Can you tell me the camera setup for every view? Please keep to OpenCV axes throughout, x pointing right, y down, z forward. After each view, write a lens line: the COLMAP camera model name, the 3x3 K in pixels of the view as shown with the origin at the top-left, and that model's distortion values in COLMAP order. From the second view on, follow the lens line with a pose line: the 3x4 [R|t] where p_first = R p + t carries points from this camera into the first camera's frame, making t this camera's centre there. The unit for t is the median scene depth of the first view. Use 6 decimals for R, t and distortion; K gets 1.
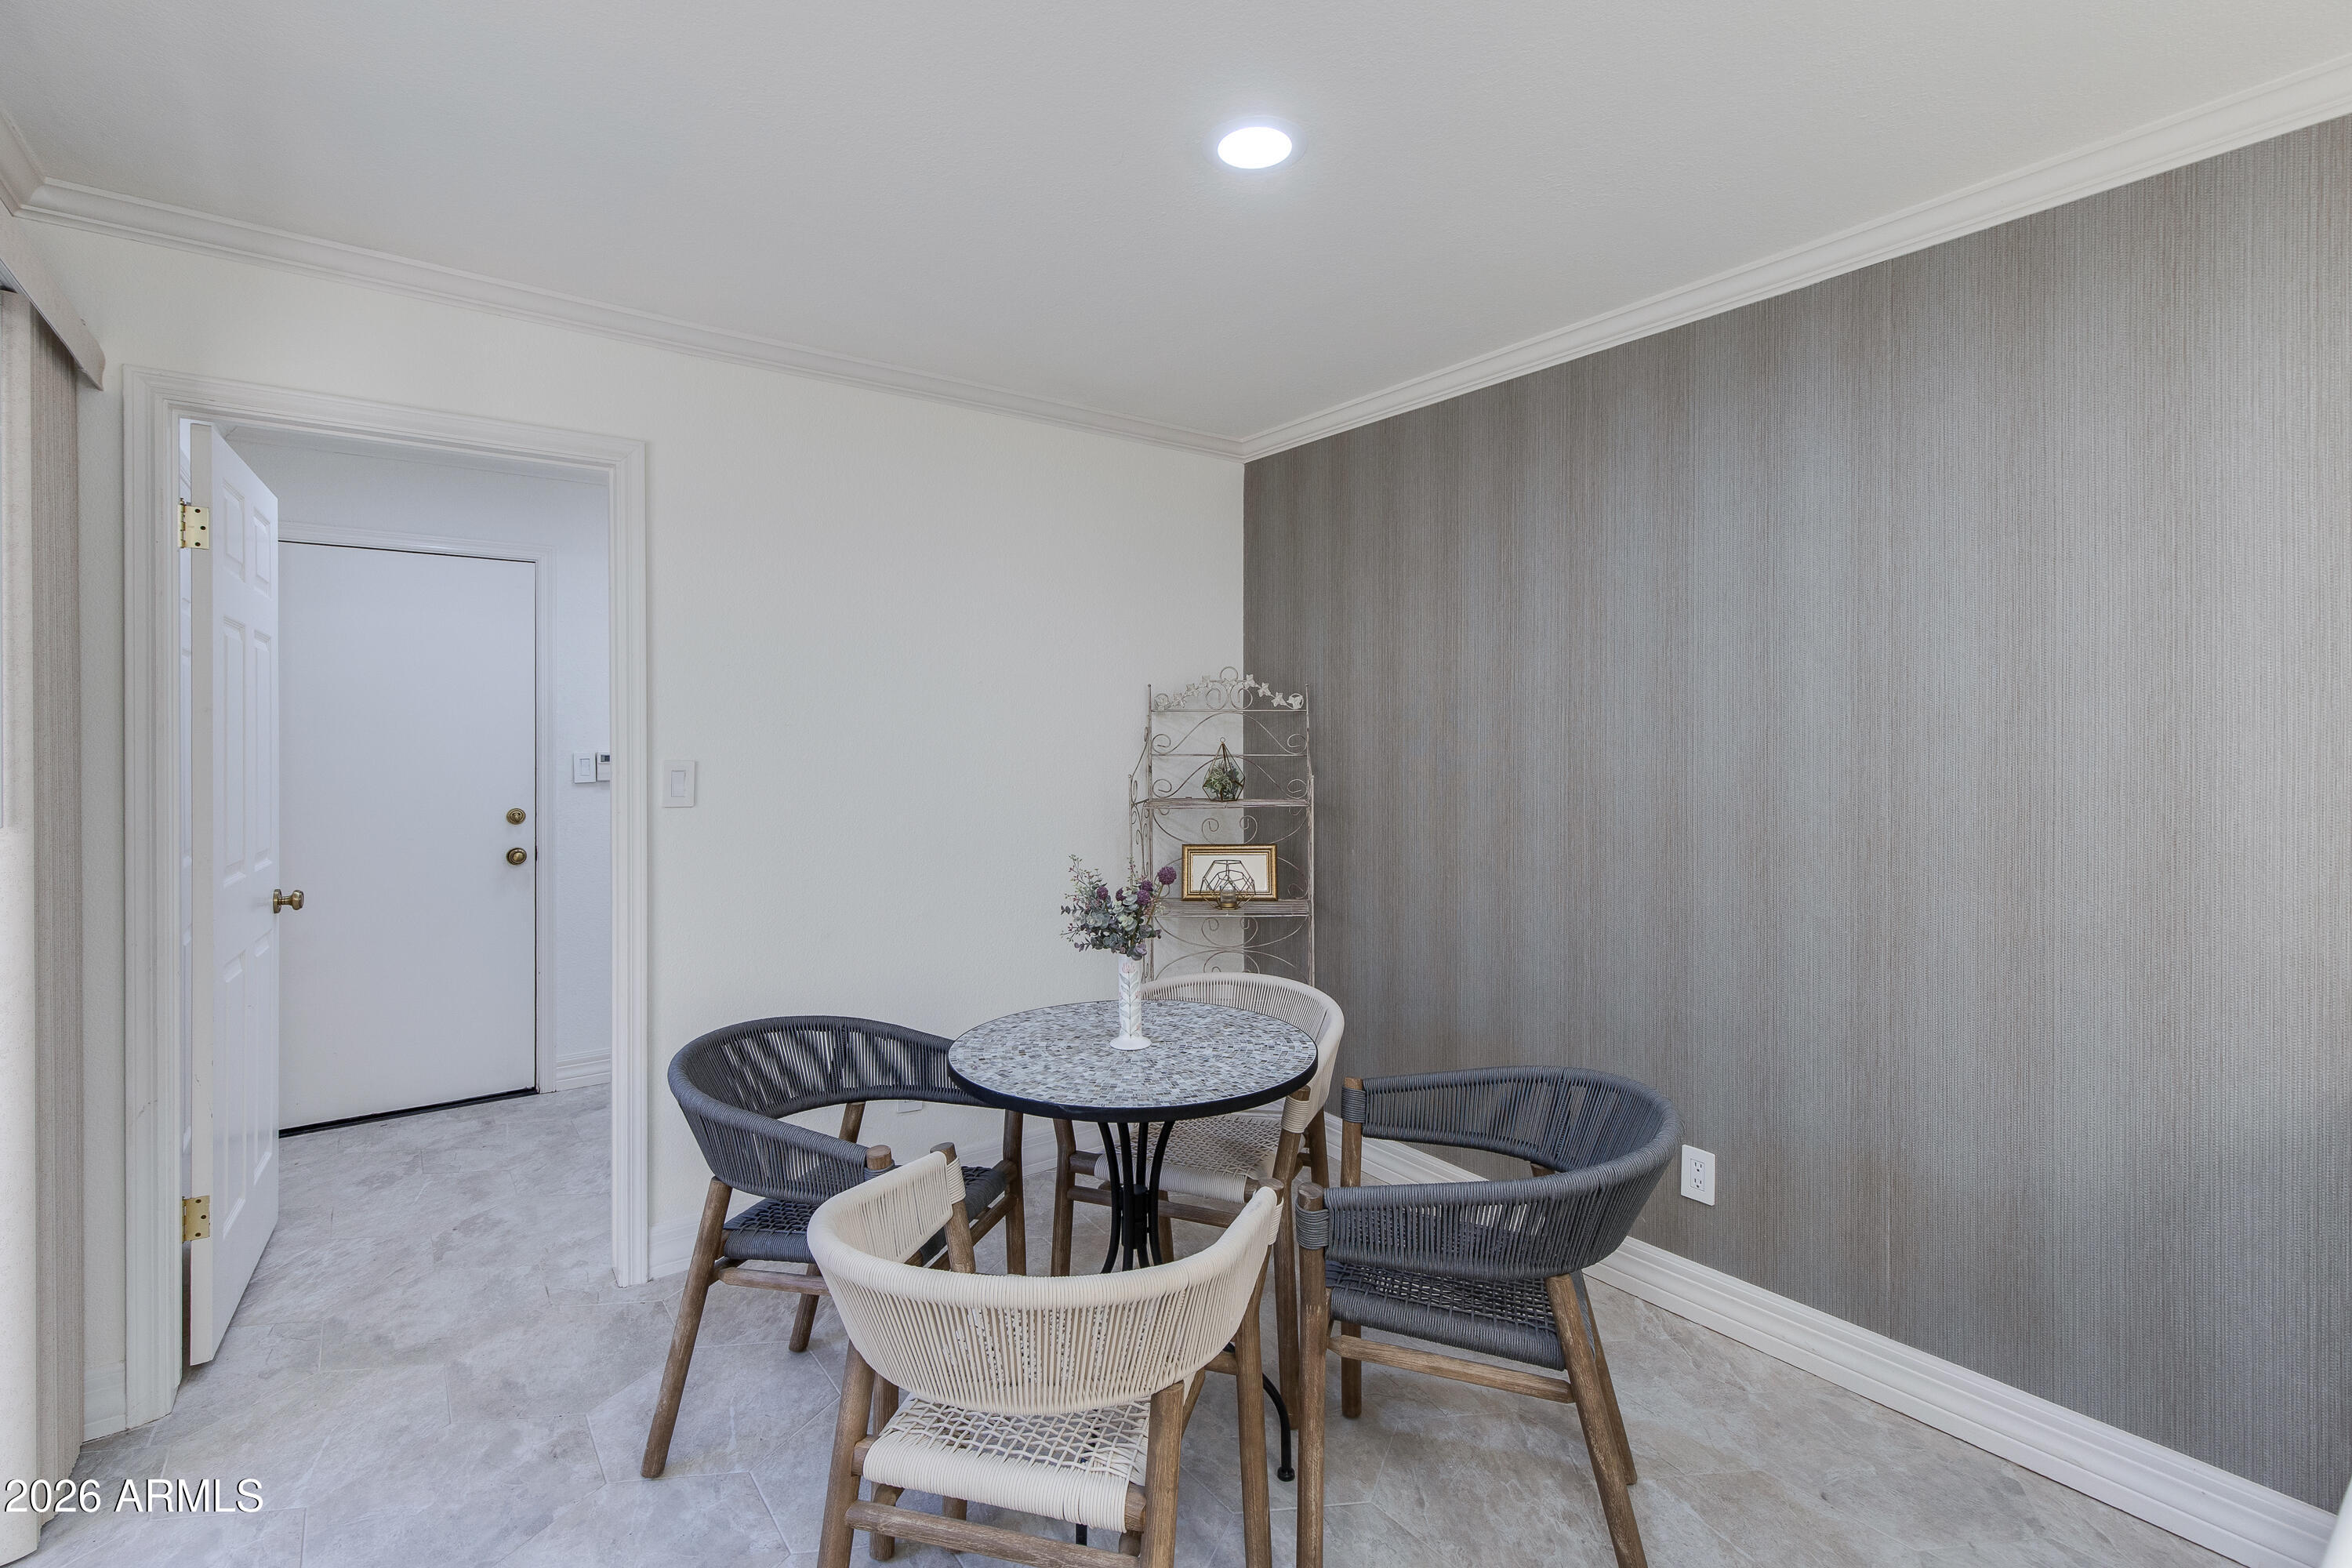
lens RADIAL K [[1060.7, 0, 1176.2], [0, 1060.7, 741.2], [0, 0, 1]] dist [0.000440, 0.000046]
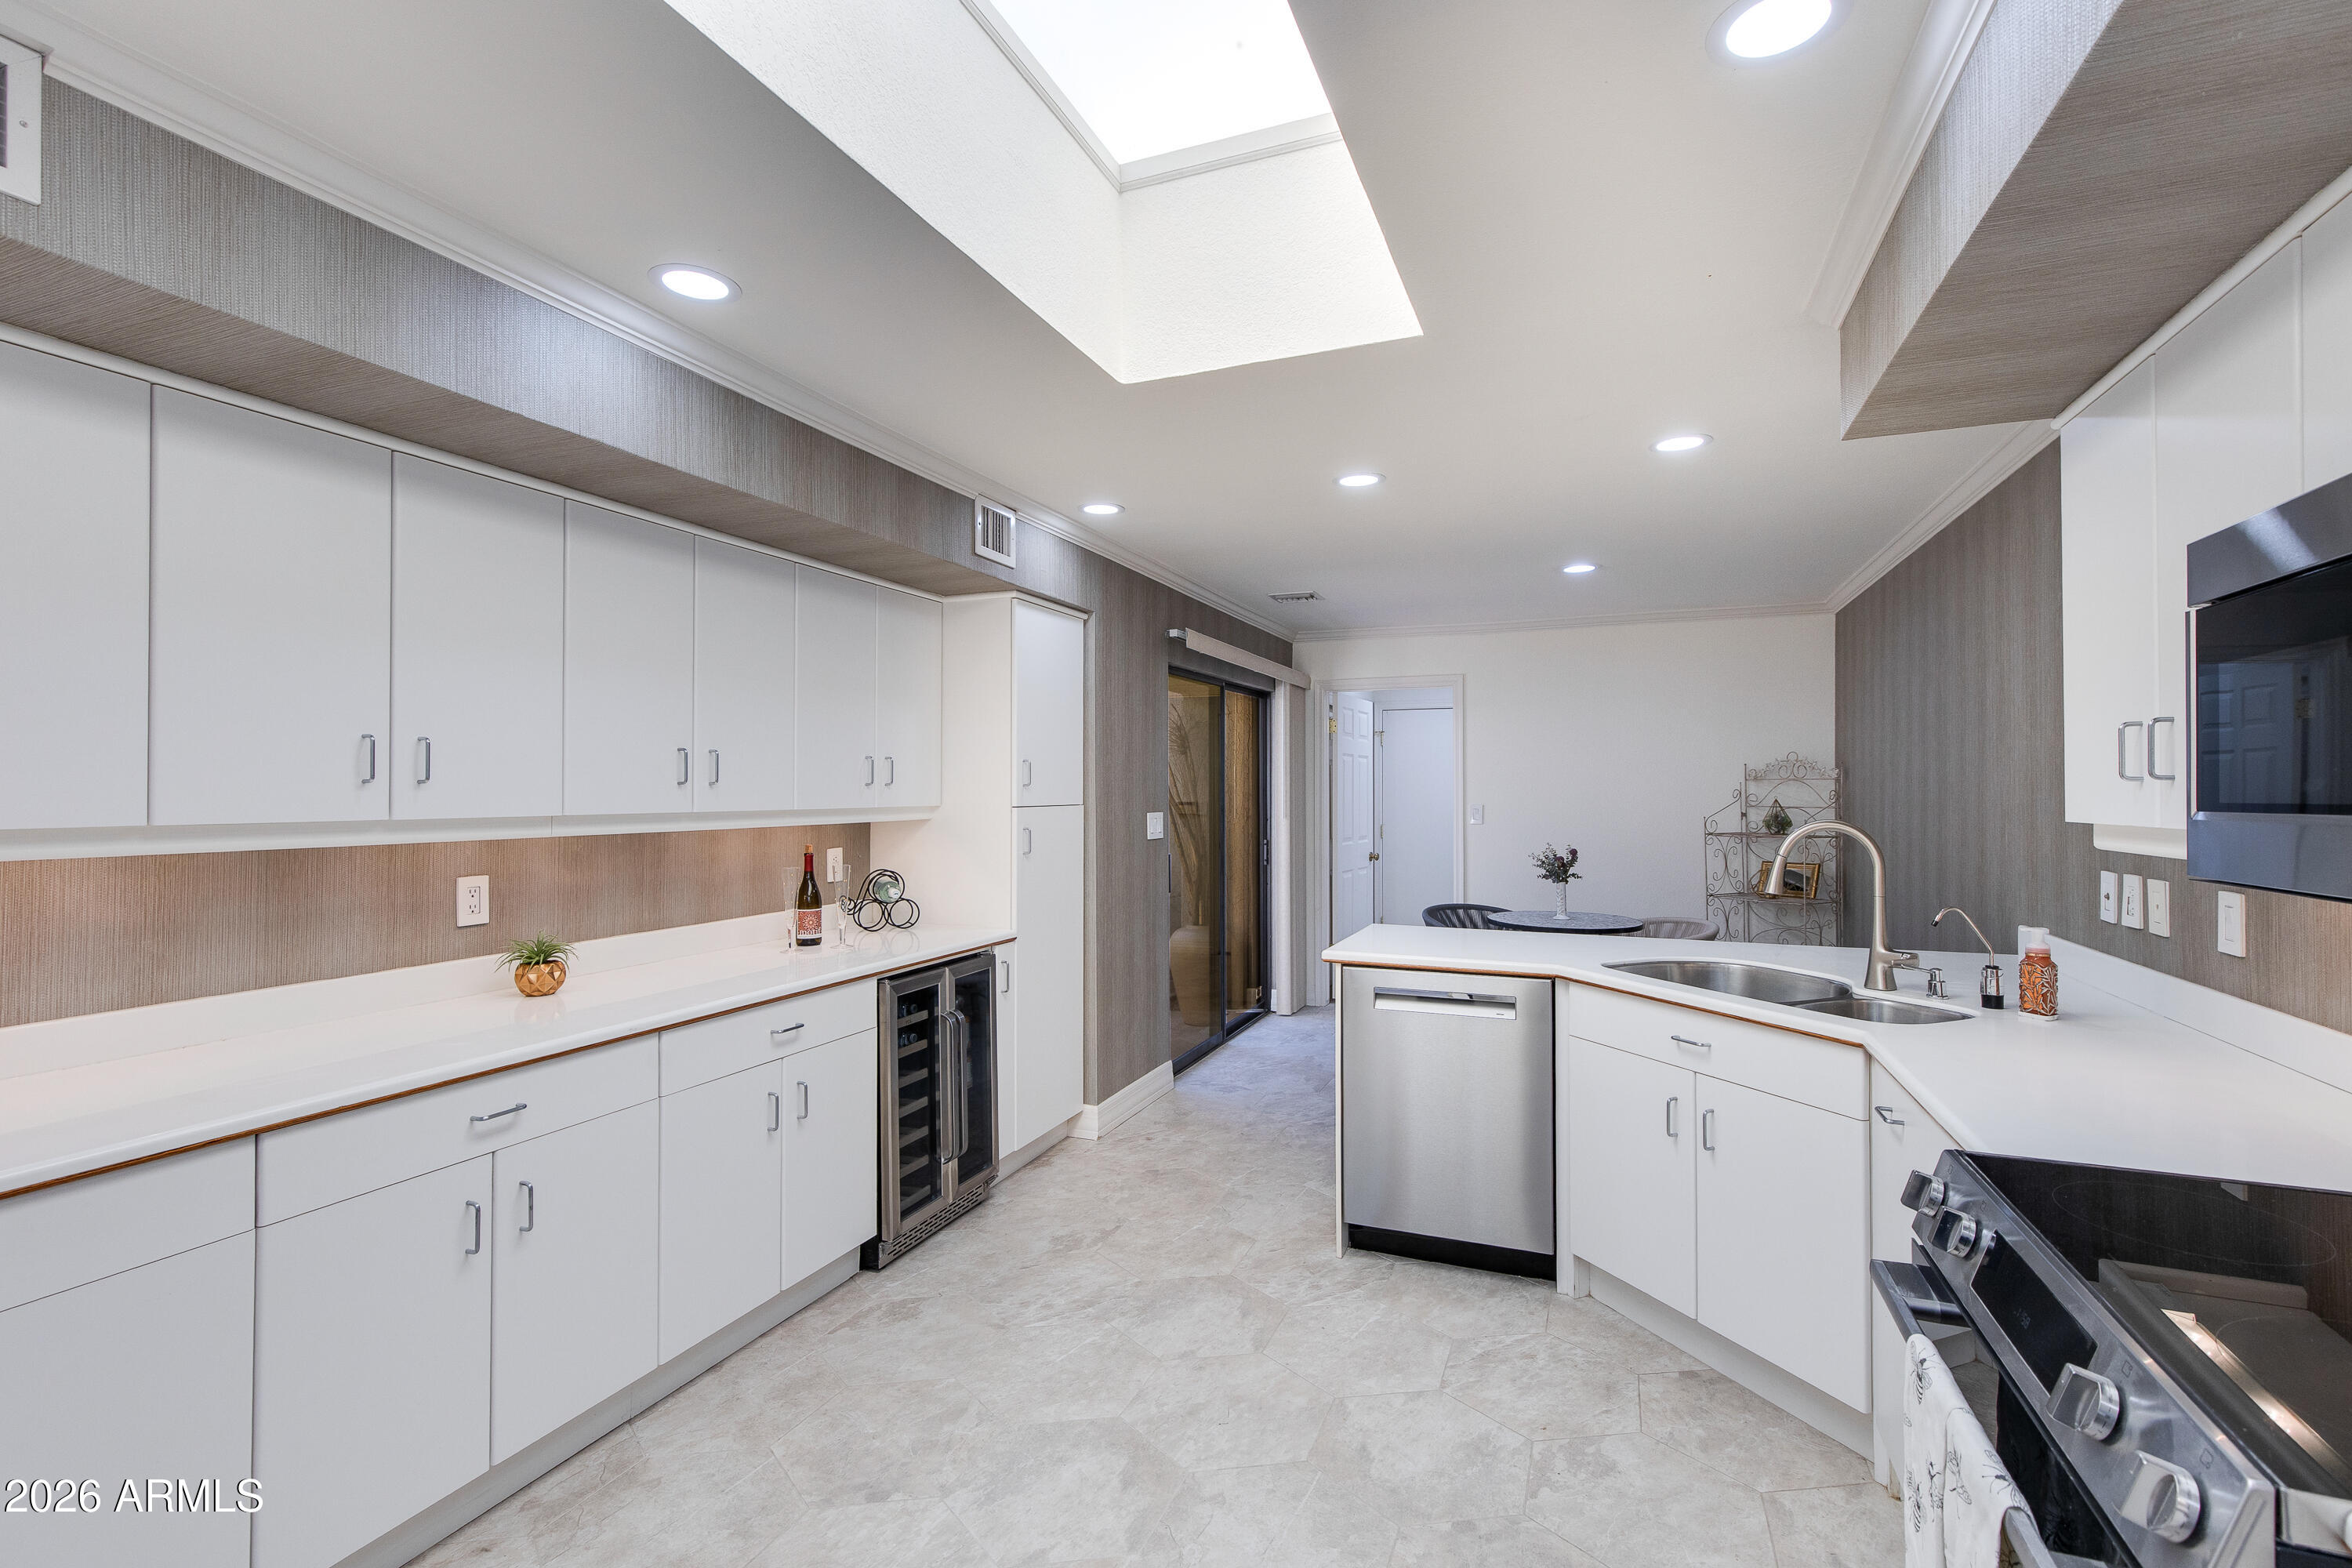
lens RADIAL K [[1064.7, 0, 1176.0], [0, 1064.7, 784.0], [0, 0, 1]] dist [0.000706, 0.000057]
pose [[0.504307, -0.002981, -0.863519, 0.976268], [-0.003004, 0.999982, -0.005207, -0.010645], [0.863519, 0.005220, 0.504289, -0.612491]]
